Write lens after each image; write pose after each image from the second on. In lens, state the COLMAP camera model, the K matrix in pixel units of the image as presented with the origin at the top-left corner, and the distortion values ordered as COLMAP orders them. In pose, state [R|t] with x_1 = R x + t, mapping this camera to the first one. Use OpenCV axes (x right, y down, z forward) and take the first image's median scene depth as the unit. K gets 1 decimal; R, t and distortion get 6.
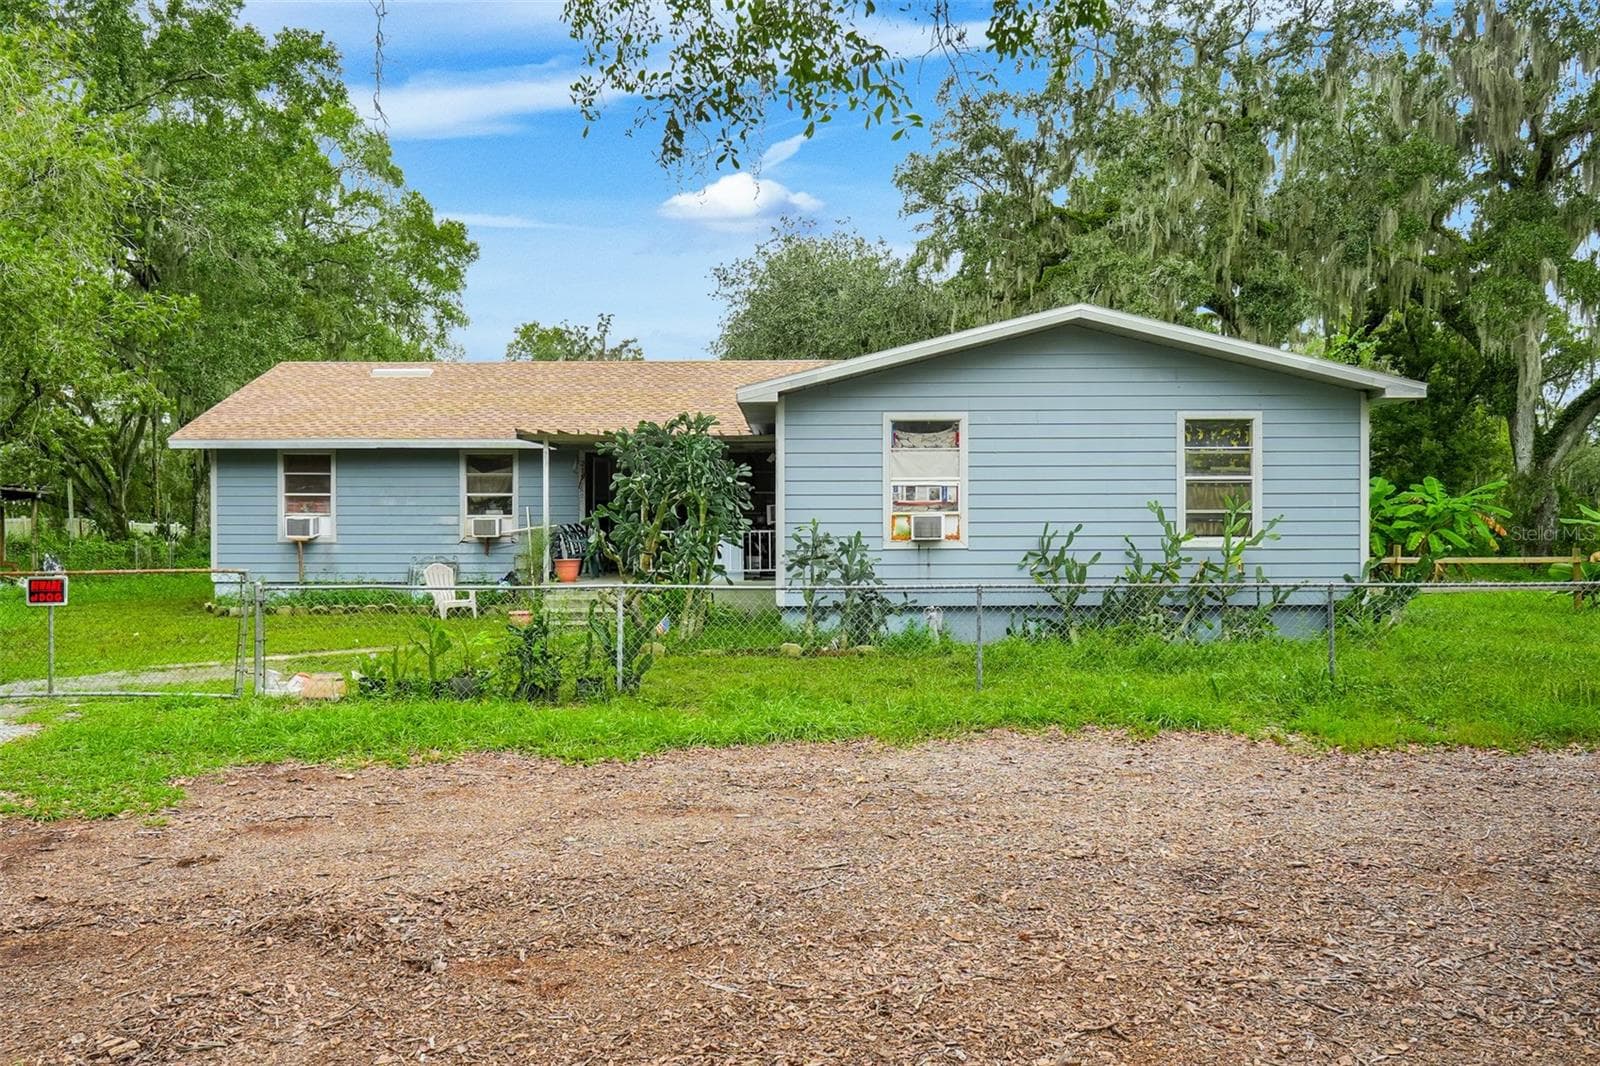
lens RADIAL K [[1315.0, 0, 800.0], [0, 1315.0, 533.0], [0, 0, 1]] dist [0.011063, 0.003699]
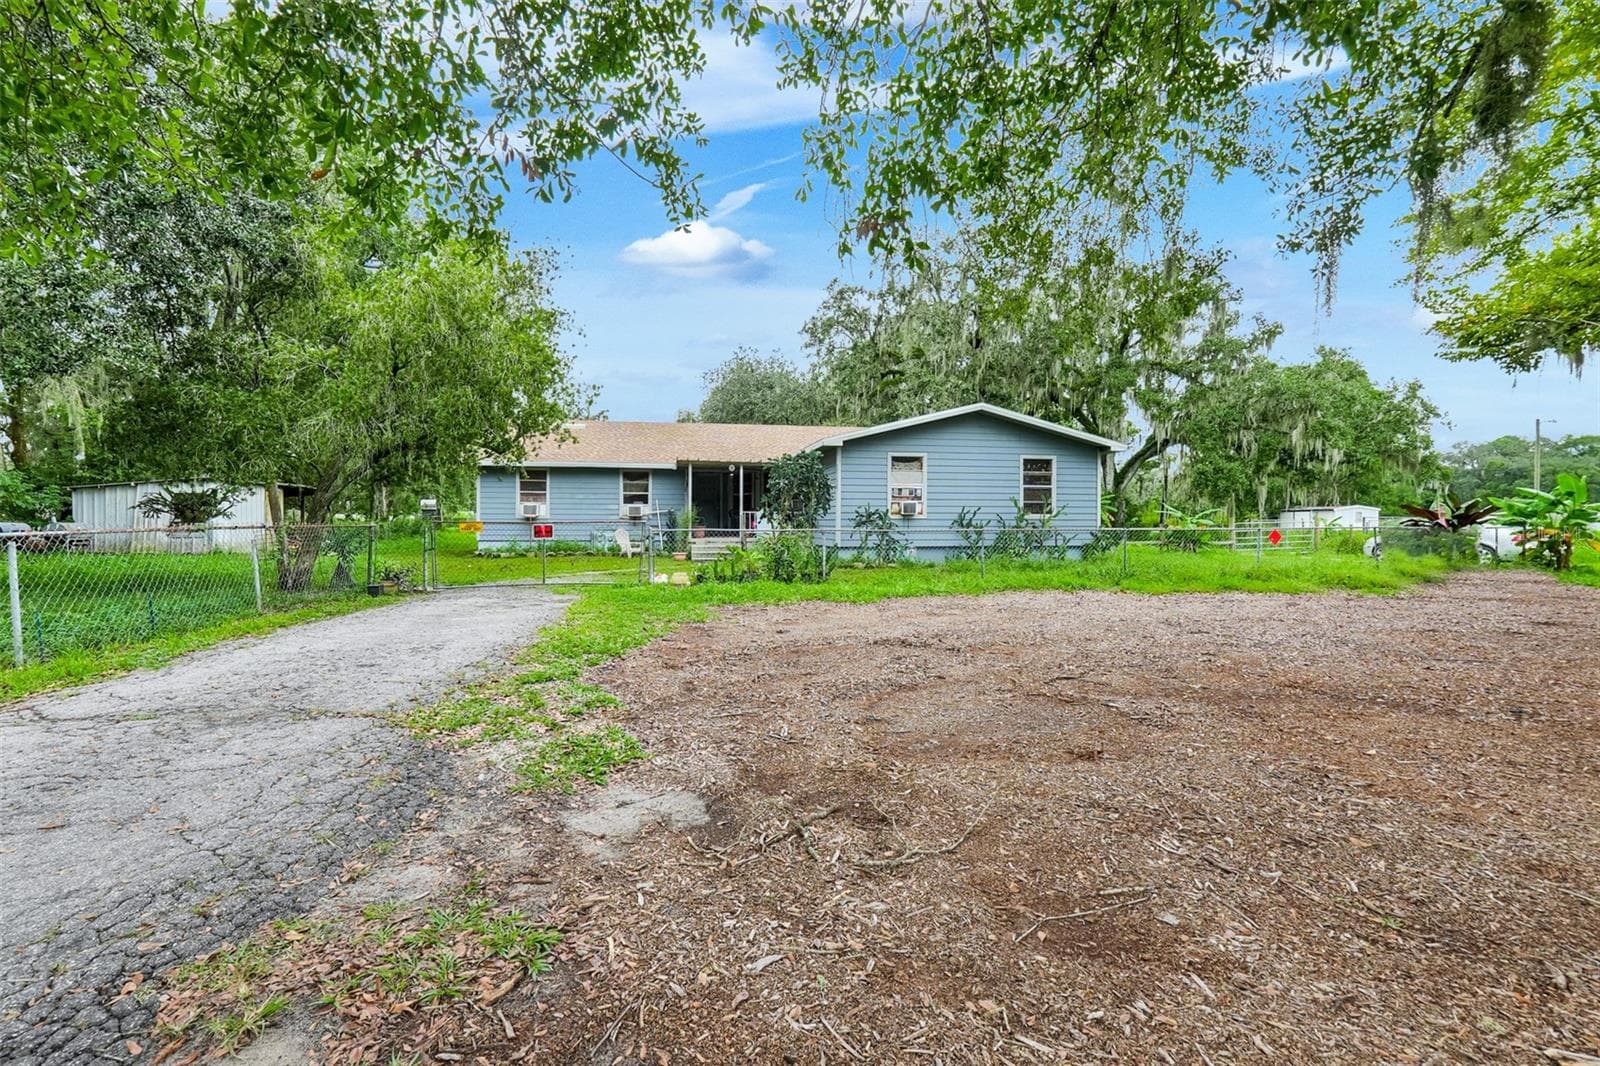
lens RADIAL K [[783.0, 0, 808.7], [0, 783.0, 509.2], [0, 0, 1]] dist [-0.002707, -0.000280]
pose [[0.980396, 0.008111, 0.196871, -0.230309], [-0.003067, 0.999660, -0.025912, 0.022637], [-0.197014, 0.024800, 0.980087, -0.136199]]
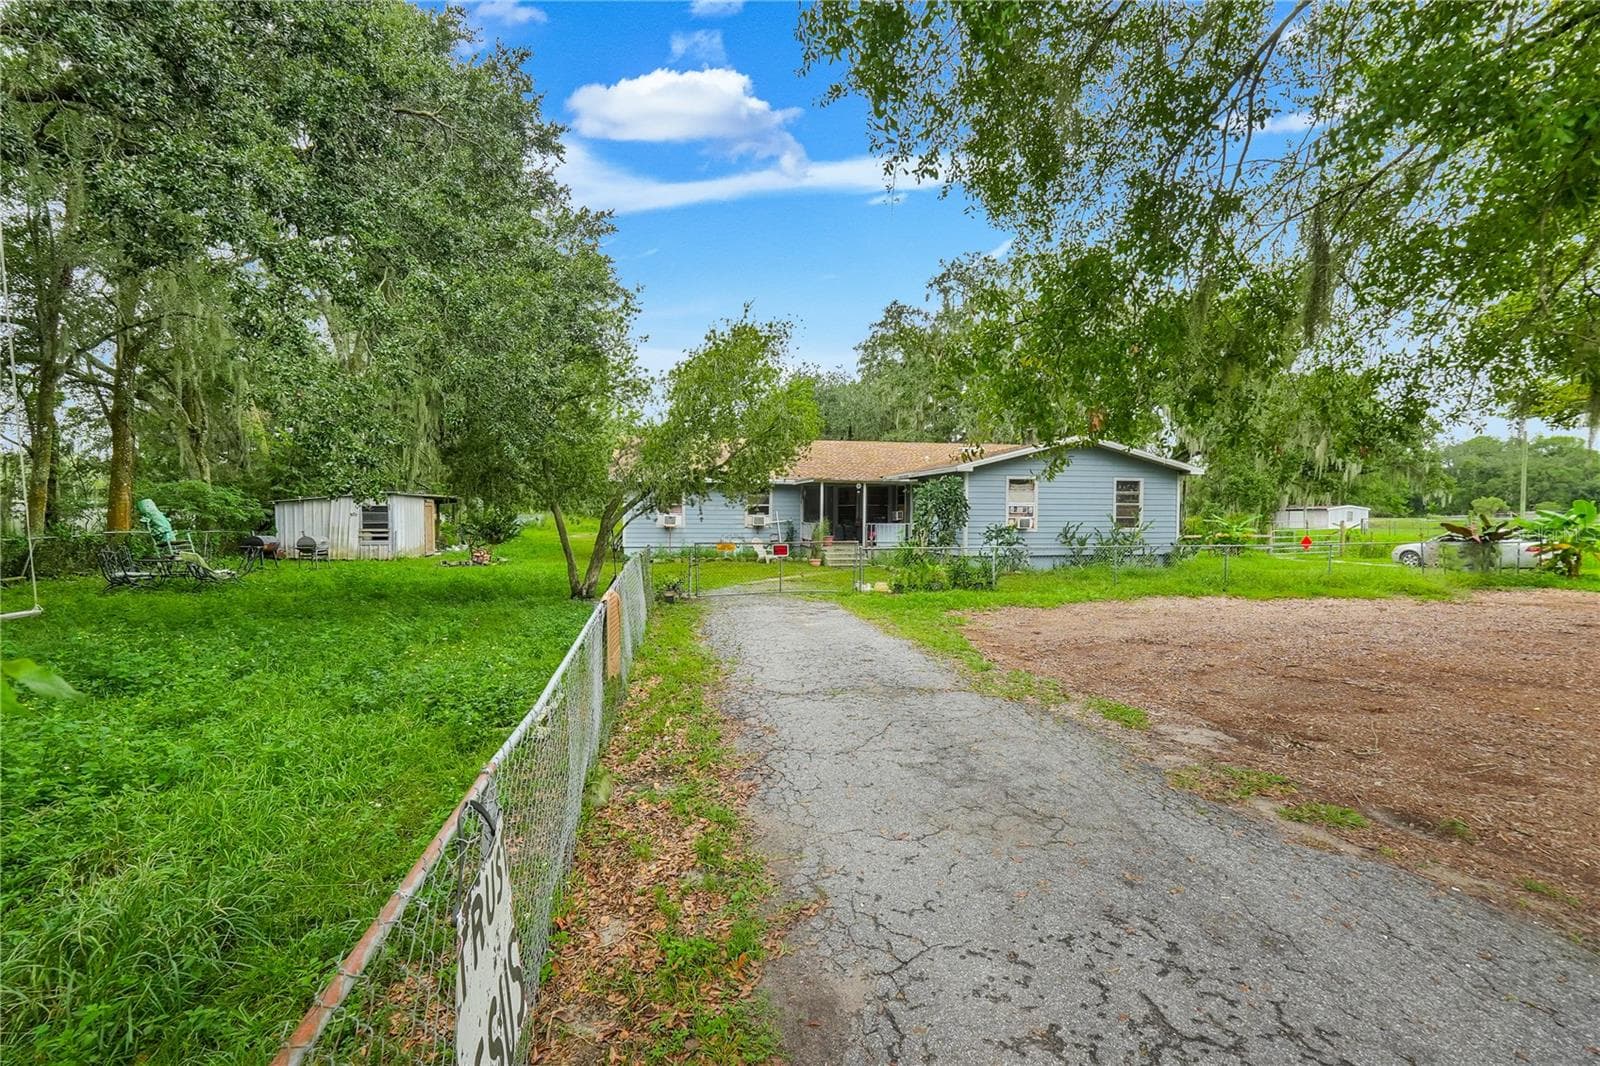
lens RADIAL K [[783.5, 0, 799.0], [0, 783.5, 512.4], [0, 0, 1]] dist [0.002077, 0.000372]
pose [[0.975570, 0.006939, 0.219581, -0.481361], [-0.004931, 0.999941, -0.009695, -0.006539], [-0.219635, 0.008375, 0.975546, -0.249846]]
